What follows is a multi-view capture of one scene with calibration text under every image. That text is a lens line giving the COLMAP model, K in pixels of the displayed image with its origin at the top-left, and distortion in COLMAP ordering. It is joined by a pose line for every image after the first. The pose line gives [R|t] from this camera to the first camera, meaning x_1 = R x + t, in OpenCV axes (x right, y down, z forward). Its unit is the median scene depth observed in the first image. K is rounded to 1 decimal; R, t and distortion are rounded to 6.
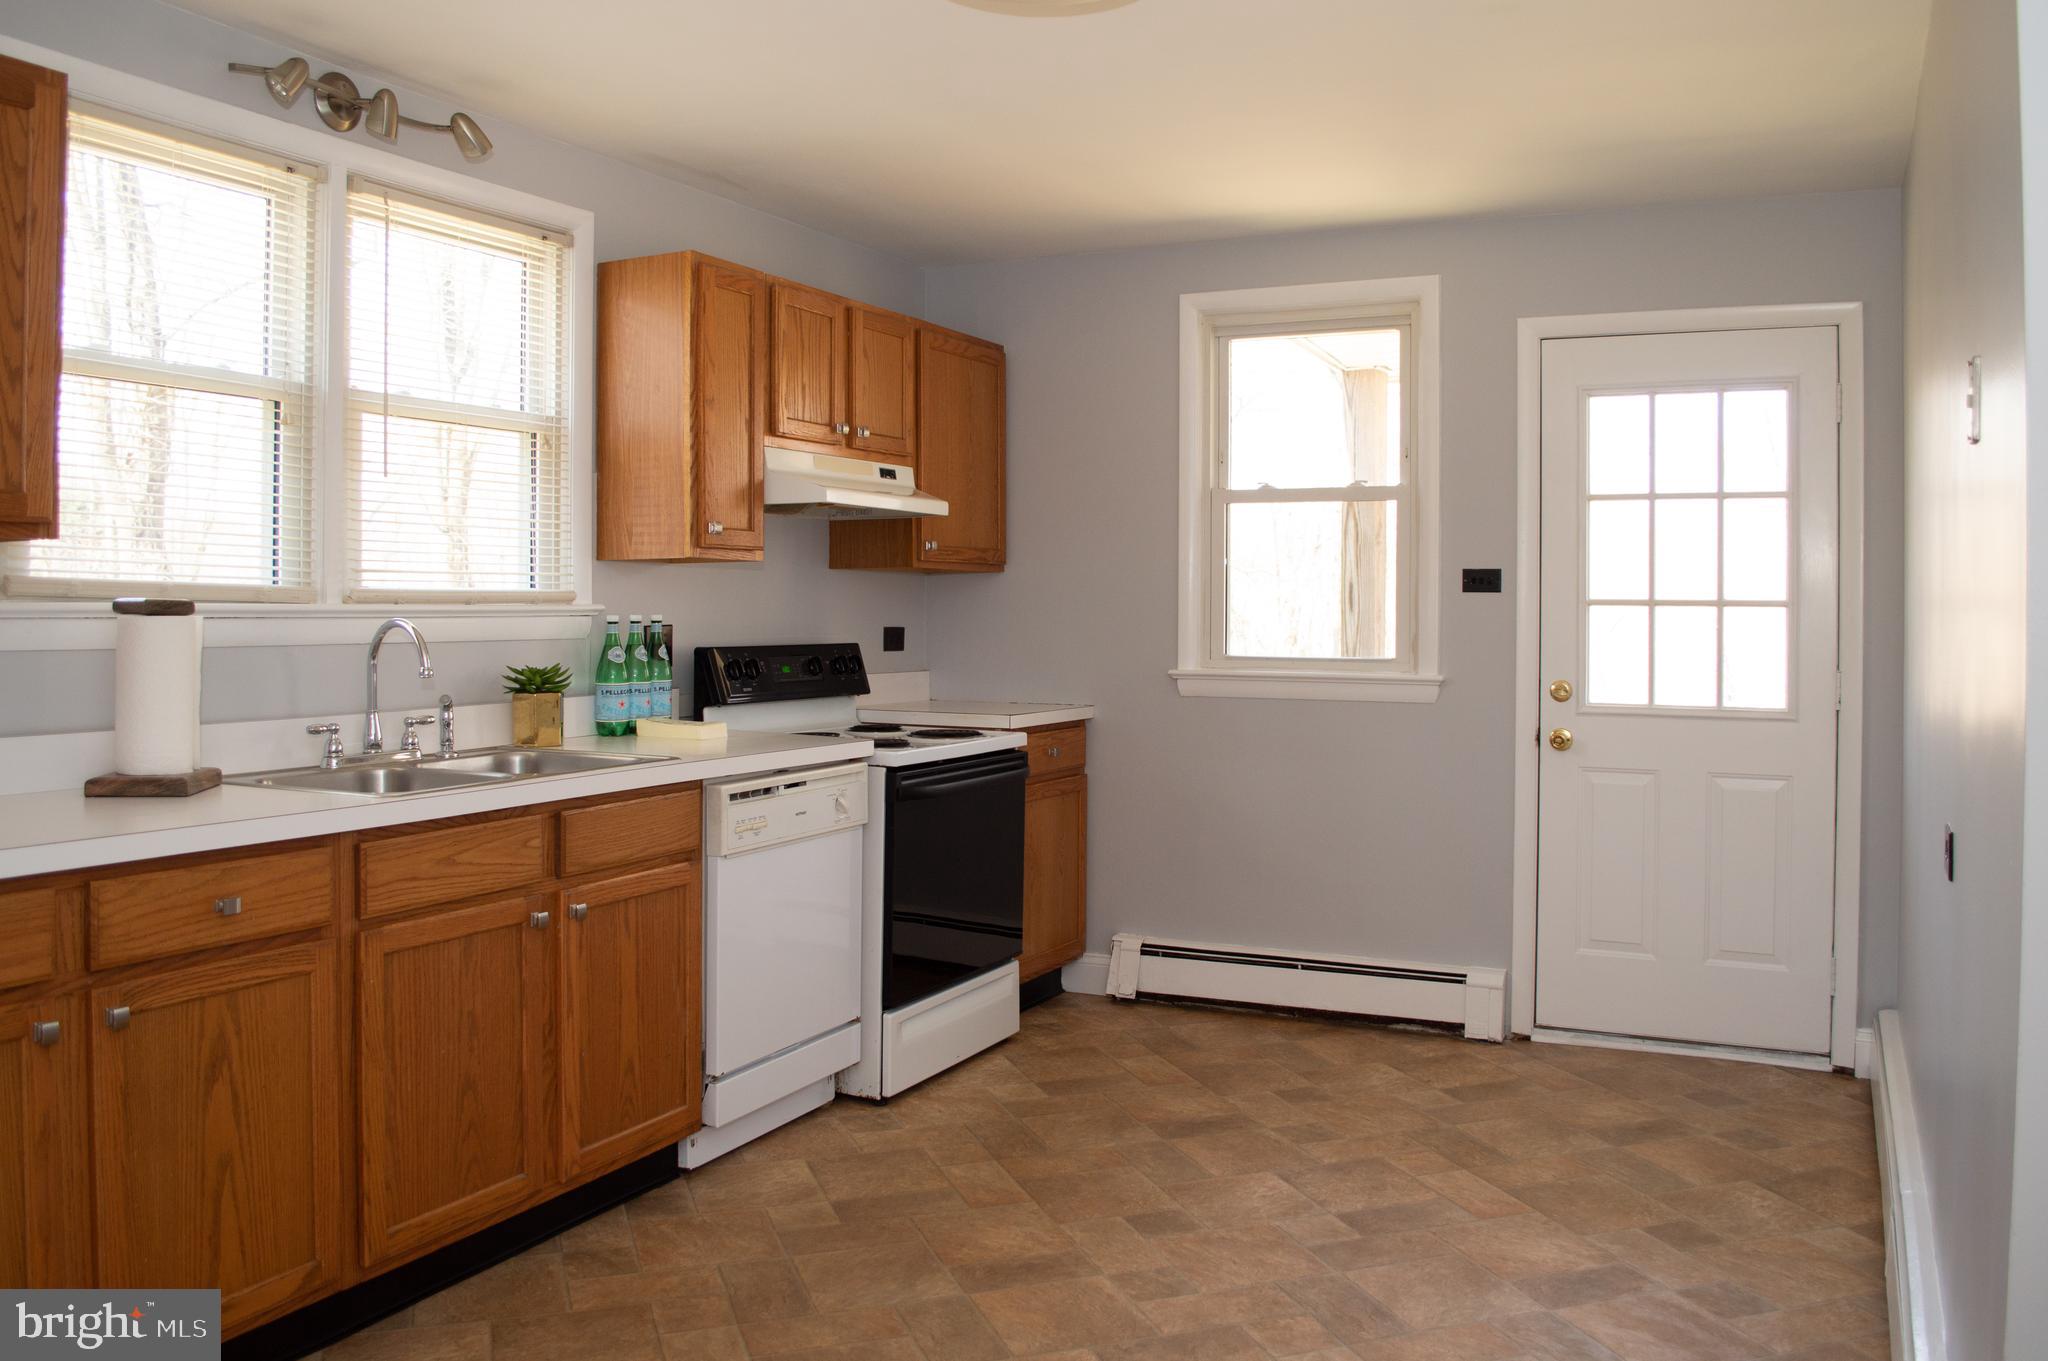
lens RADIAL K [[1675.5, 0, 1023.4], [0, 1675.5, 610.7], [0, 0, 1]] dist [-0.069557, 0.003885]
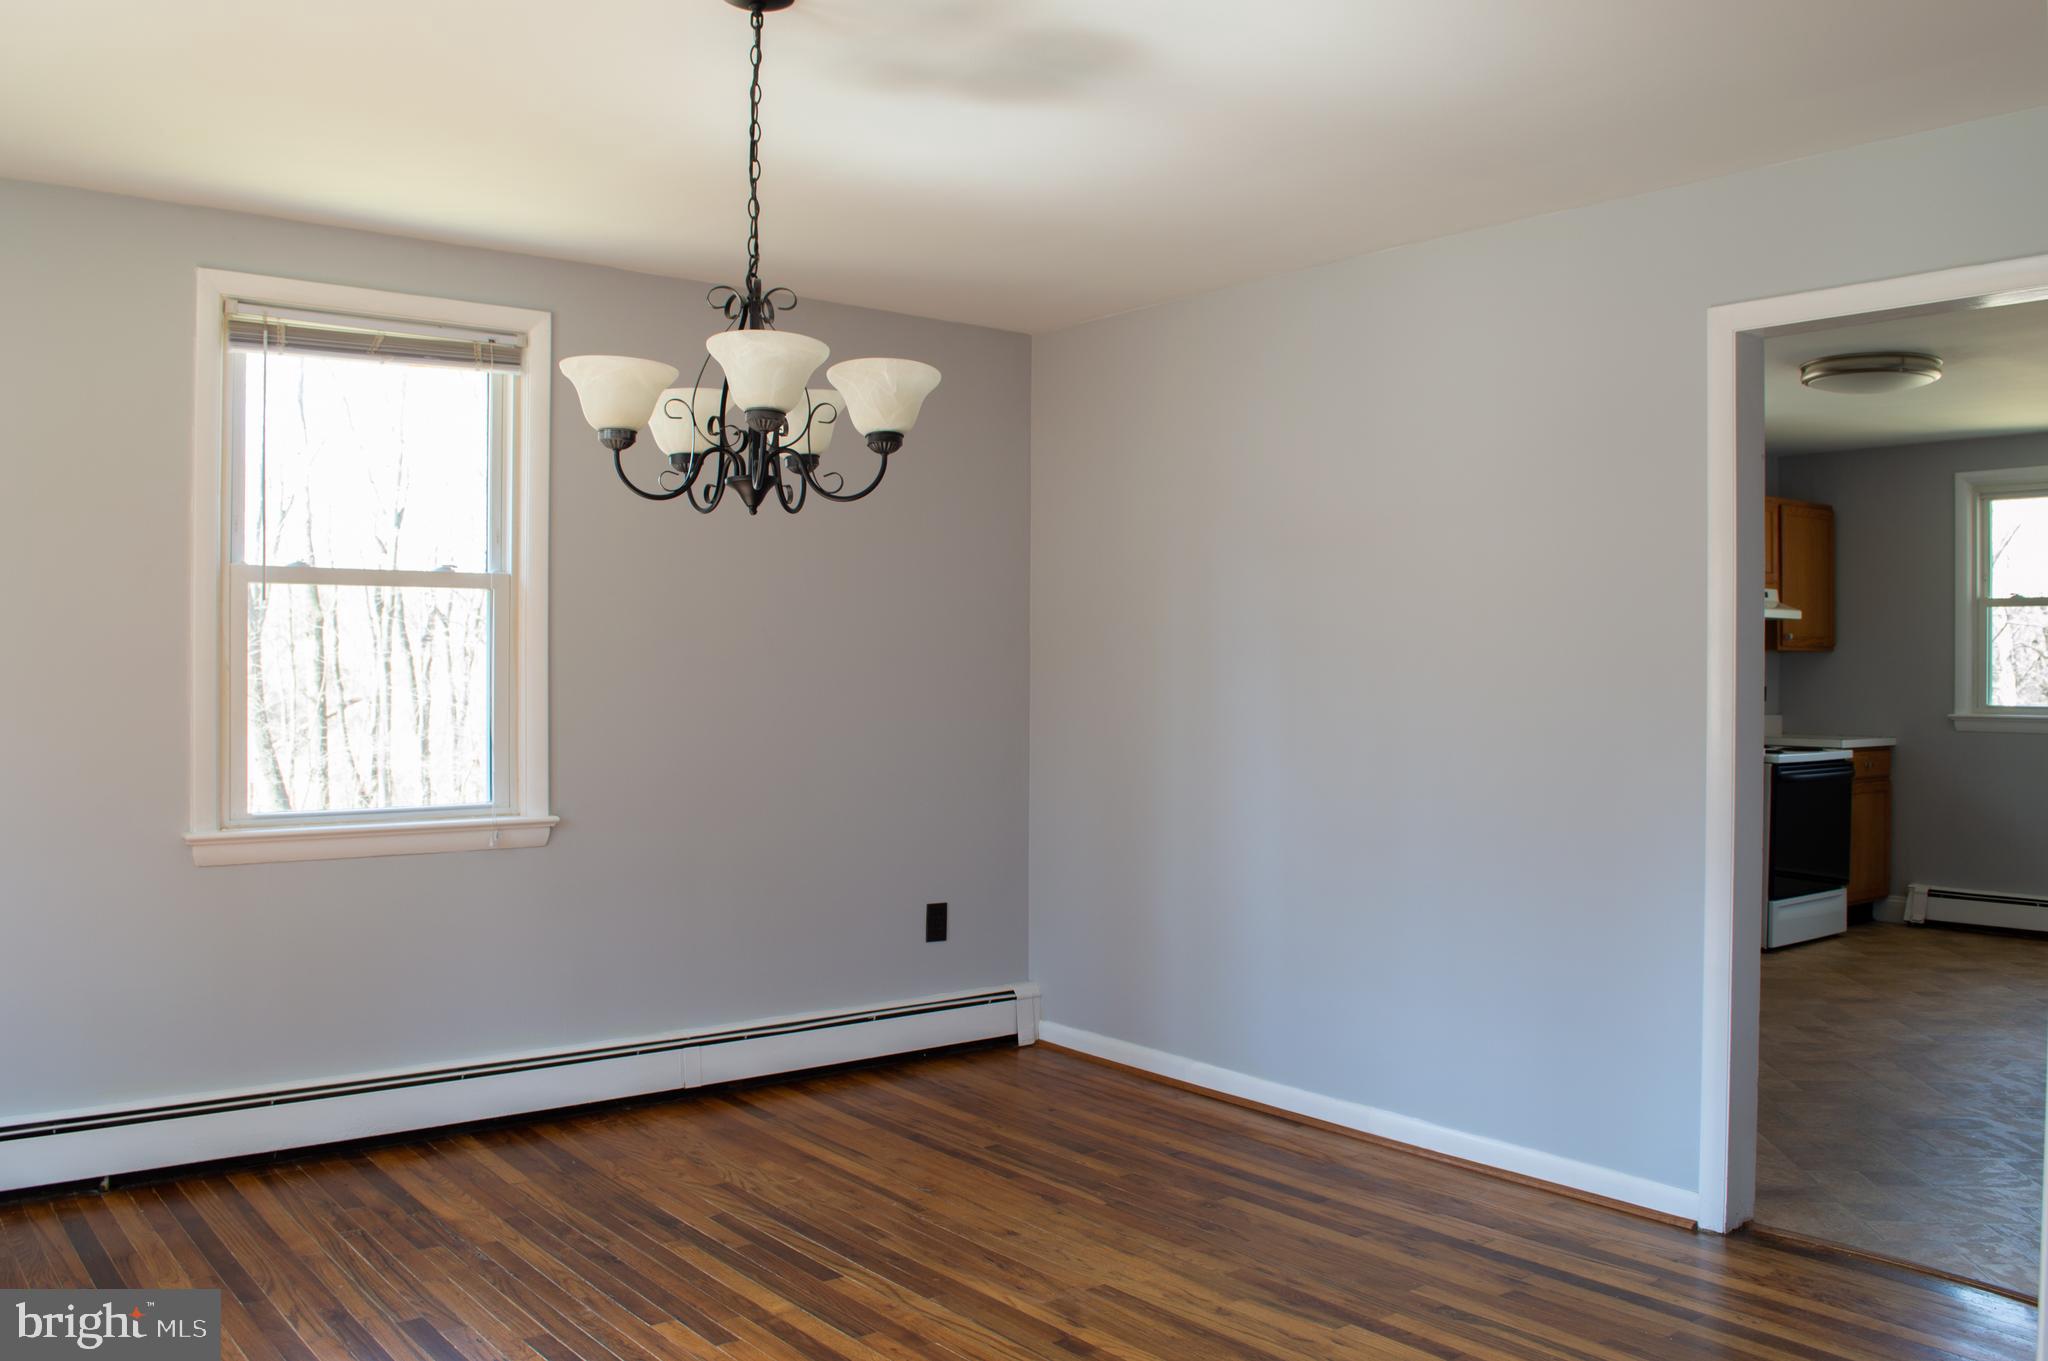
lens RADIAL K [[1703.2, 0, 1030.5], [0, 1703.2, 655.4], [0, 0, 1]] dist [-0.082134, 0.016202]
pose [[0.904686, -0.001296, -0.426077, -0.027453], [-0.000897, 0.999987, -0.004945, -0.011235], [0.426078, 0.004856, 0.904674, -0.780315]]
